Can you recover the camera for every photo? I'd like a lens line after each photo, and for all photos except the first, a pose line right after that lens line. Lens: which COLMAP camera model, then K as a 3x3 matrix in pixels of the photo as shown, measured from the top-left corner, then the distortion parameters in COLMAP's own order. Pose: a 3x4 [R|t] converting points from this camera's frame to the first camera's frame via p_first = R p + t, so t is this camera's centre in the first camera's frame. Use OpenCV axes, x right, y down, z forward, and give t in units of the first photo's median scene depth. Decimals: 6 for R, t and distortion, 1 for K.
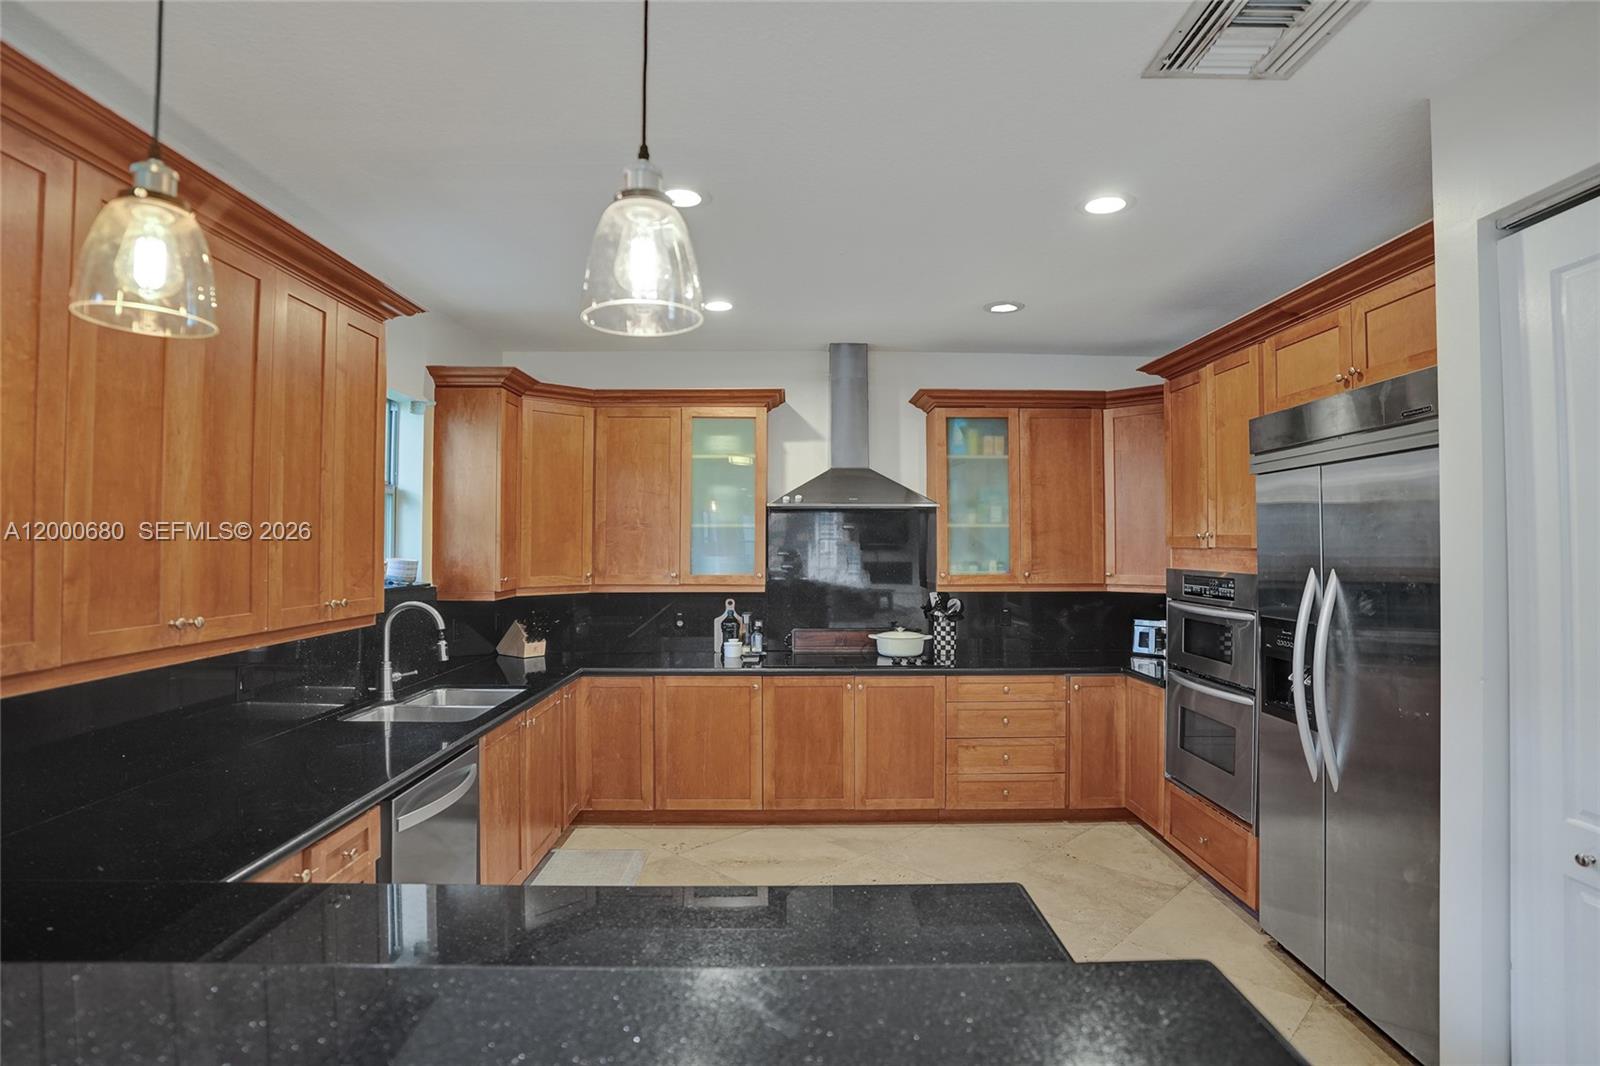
lens RADIAL K [[835.7, 0, 800.0], [0, 835.7, 533.0], [0, 0, 1]] dist [-0.073211, 0.031919]
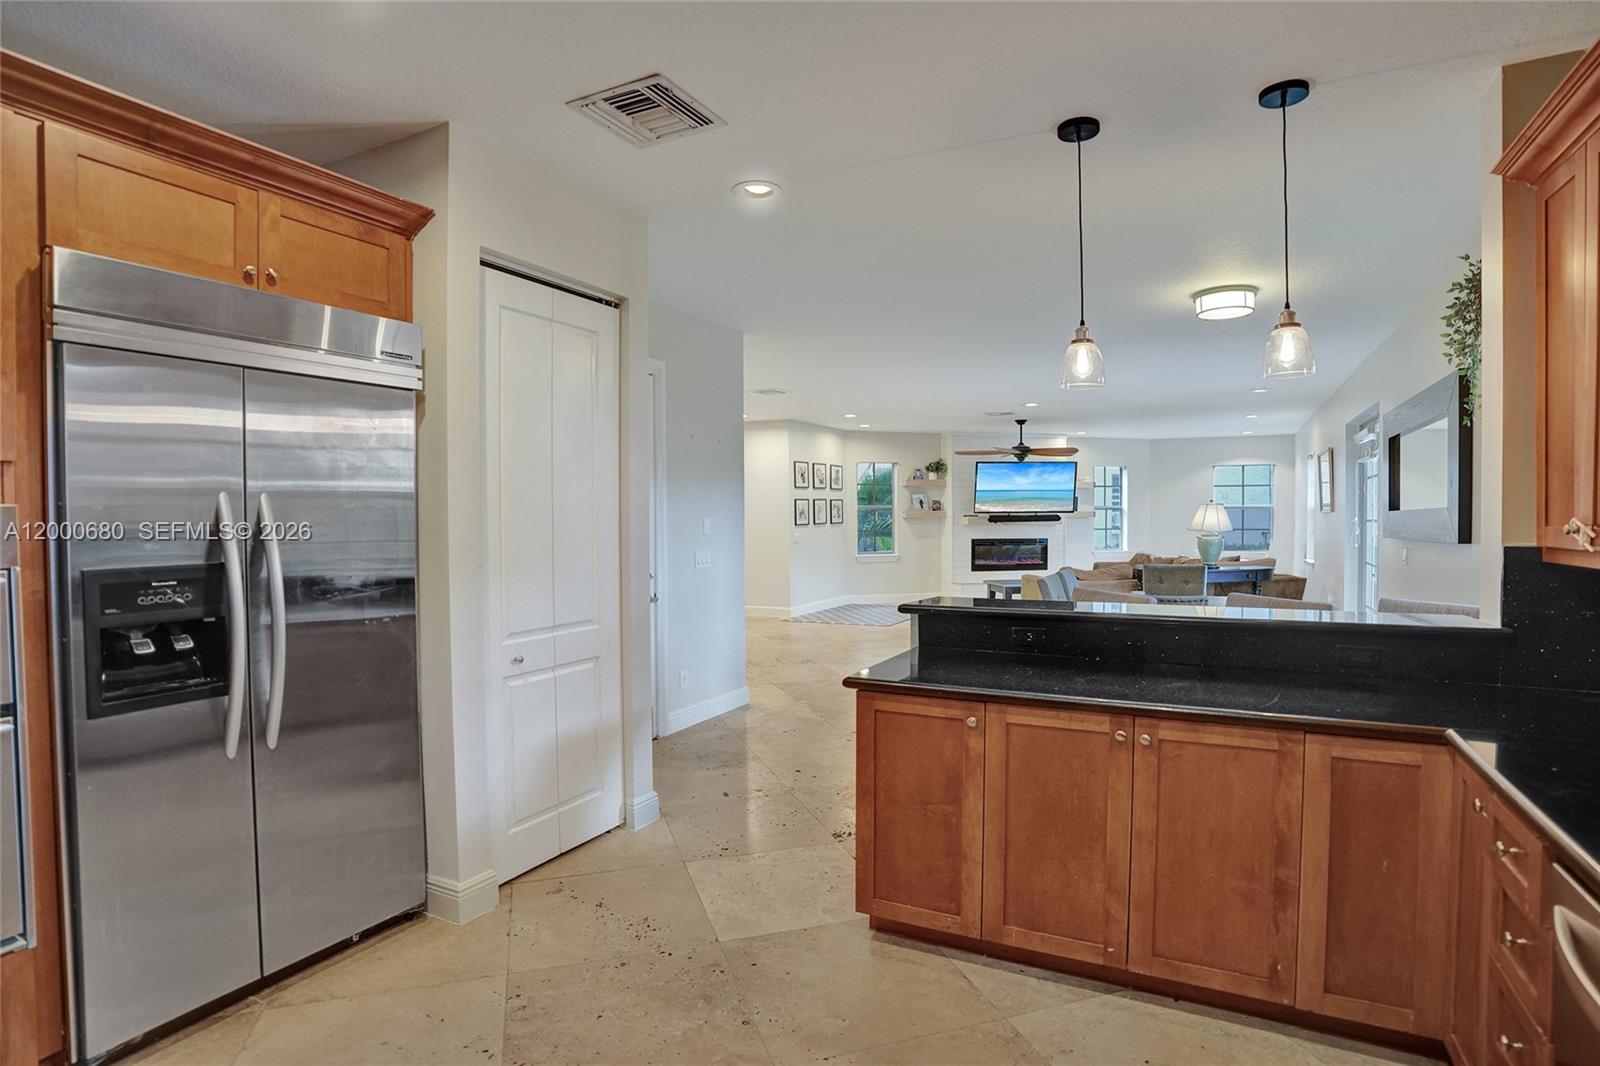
lens RADIAL K [[844.8, 0, 800.0], [0, 844.8, 533.0], [0, 0, 1]] dist [-0.057979, 0.019722]
pose [[-0.891496, -0.009123, 0.452937, -0.129319], [-0.005740, 0.999944, 0.008843, 0.039334], [-0.452992, 0.005284, -0.891499, 0.798452]]
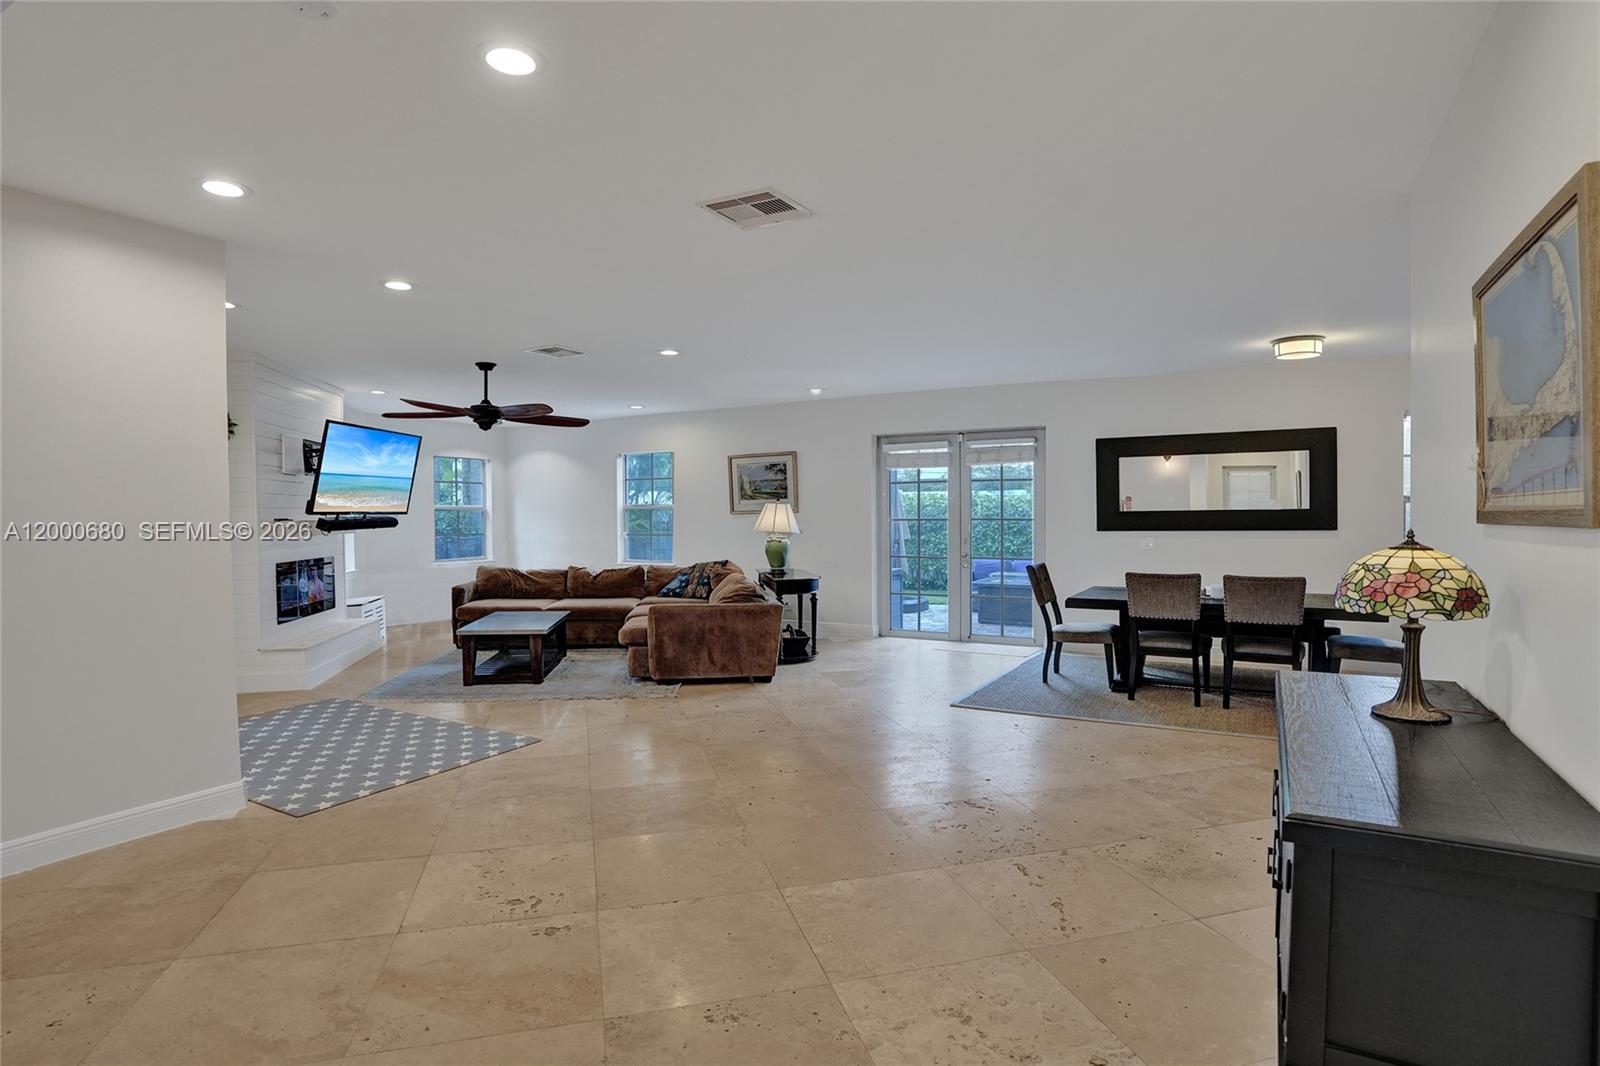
lens RADIAL K [[844.8, 0, 800.0], [0, 844.8, 533.0], [0, 0, 1]] dist [-0.057979, 0.019722]
pose [[-0.502019, 0.019644, -0.864633, 1.361291], [0.017701, 0.999766, 0.012437, 0.026546], [0.864675, -0.009062, -0.502250, -0.377643]]
